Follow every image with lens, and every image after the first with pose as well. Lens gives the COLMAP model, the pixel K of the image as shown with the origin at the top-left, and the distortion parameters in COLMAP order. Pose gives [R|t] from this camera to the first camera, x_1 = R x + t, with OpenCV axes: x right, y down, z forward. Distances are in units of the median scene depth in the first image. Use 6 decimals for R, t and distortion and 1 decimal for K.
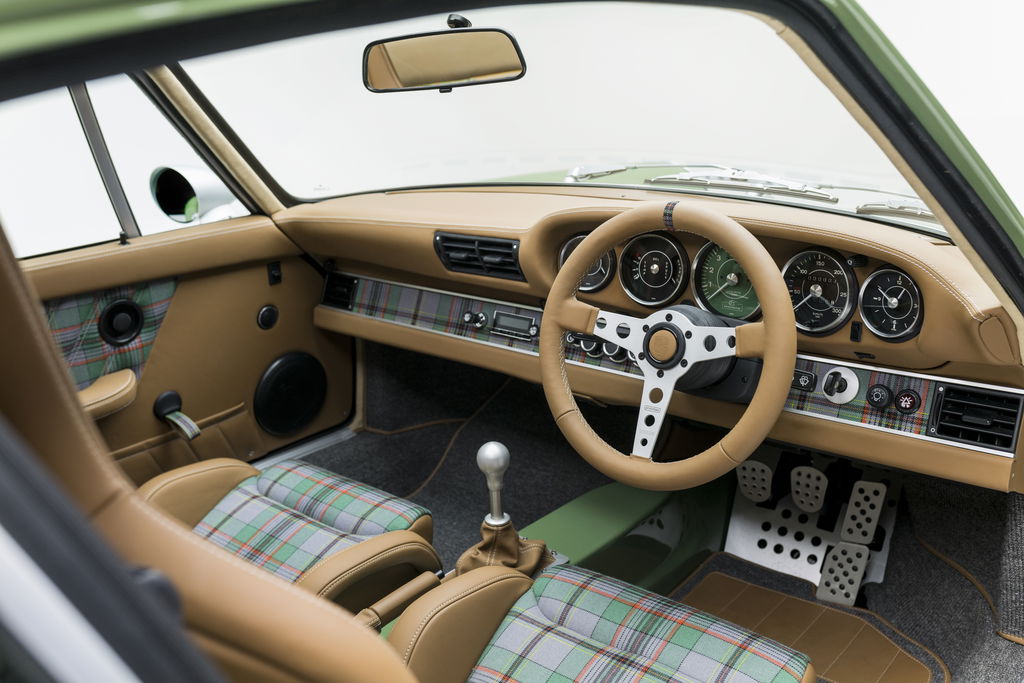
lens RADIAL K [[1000.4, 0, 512.0], [0, 1000.4, 341.5], [0, 0, 1]] dist [0.086948, -0.001217]
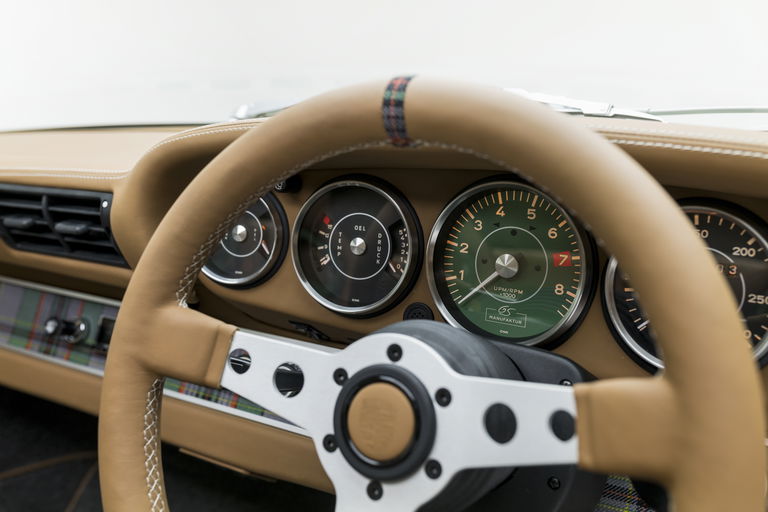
lens RADIAL K [[777.2, 0, 384.0], [0, 777.2, 256.0], [0, 0, 1]] dist [0.017171, 0.005260]
pose [[0.983139, 0.011954, 0.182470, 0.081090], [0.003262, 0.996556, -0.082860, -0.032690], [-0.182832, 0.082058, 0.979714, 0.596377]]
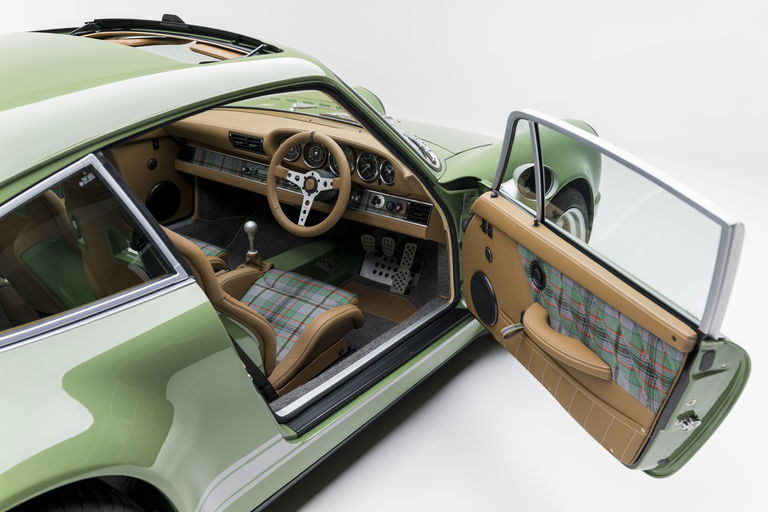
lens RADIAL K [[750.3, 0, 384.0], [0, 750.3, 256.0], [0, 0, 1]] dist [0.086948, -0.001217]
pose [[0.995441, 0.022831, 0.092607, 0.145200], [-0.032308, 0.994243, 0.102162, -0.015377], [-0.089741, -0.104688, 0.990448, -0.926955]]
